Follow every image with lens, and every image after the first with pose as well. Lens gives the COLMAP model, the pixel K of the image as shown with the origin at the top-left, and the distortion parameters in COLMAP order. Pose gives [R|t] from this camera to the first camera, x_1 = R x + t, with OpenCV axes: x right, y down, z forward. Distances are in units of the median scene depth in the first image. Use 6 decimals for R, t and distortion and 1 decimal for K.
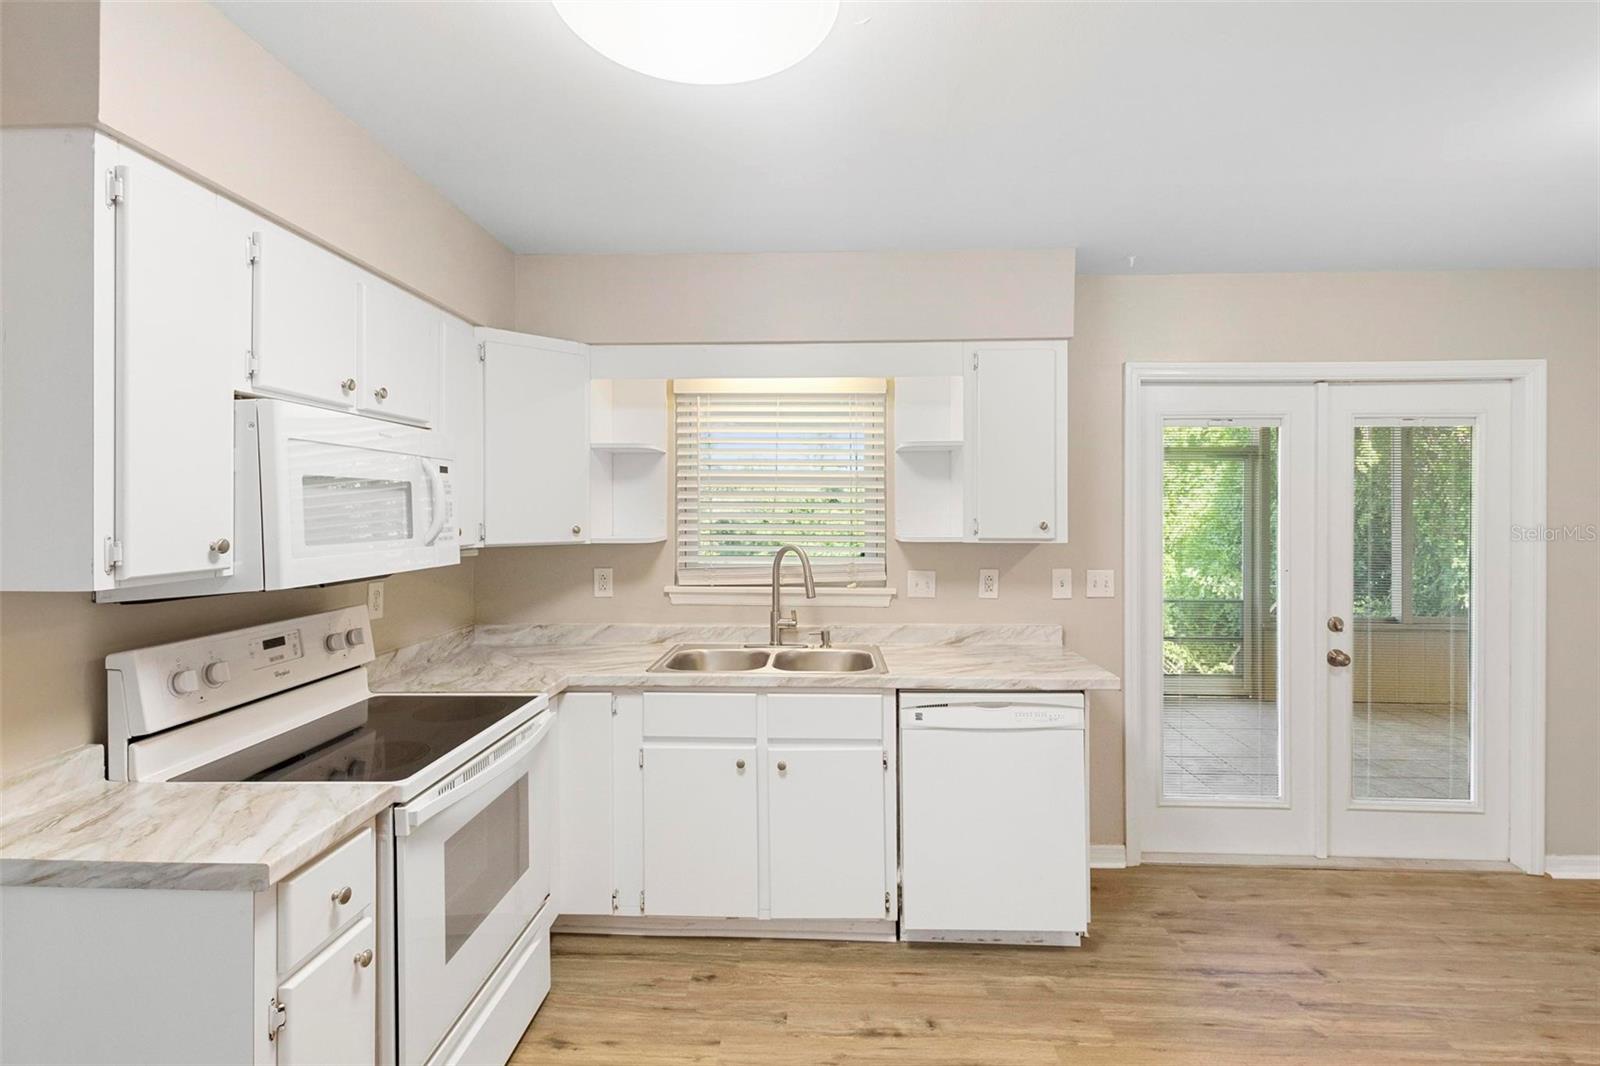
lens RADIAL K [[743.5, 0, 804.2], [0, 743.5, 515.7], [0, 0, 1]] dist [0.013838, -0.003306]
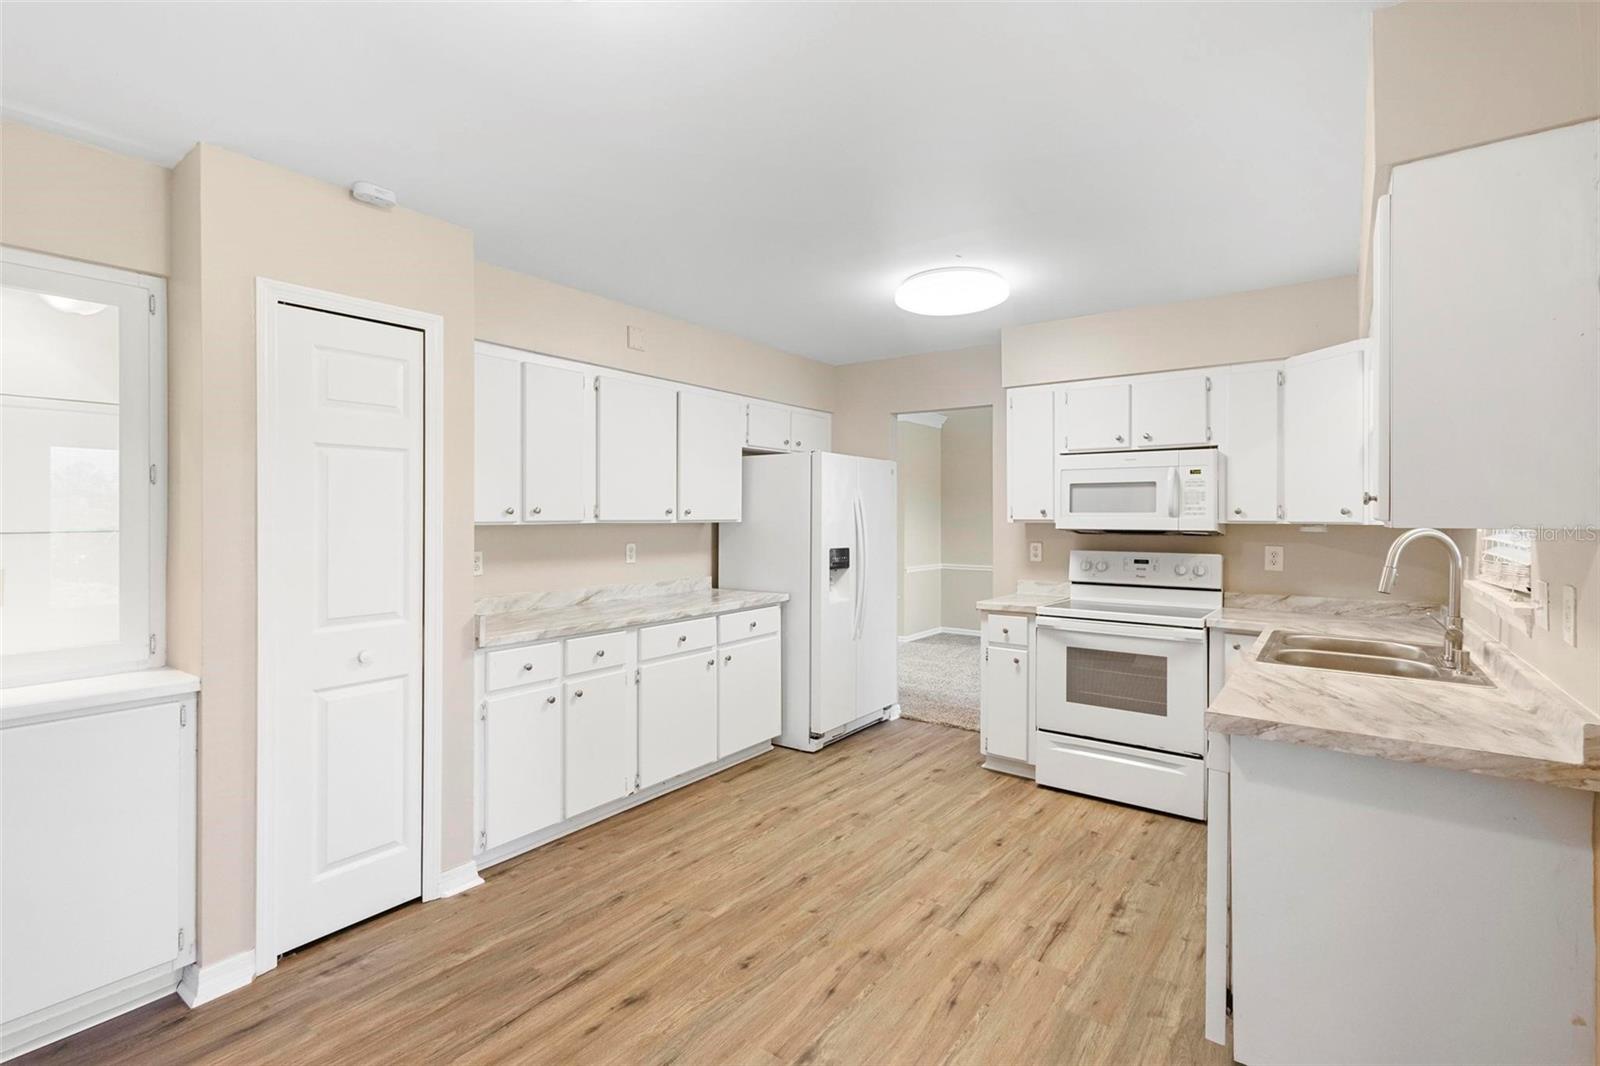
lens RADIAL K [[743.5, 0, 797.0], [0, 743.5, 521.8], [0, 0, 1]] dist [0.013838, -0.003306]
pose [[-0.561071, 0.005682, -0.827748, 1.063260], [-0.008144, 0.999890, 0.012383, 0.026797], [0.827728, 0.013689, -0.560963, 0.929631]]
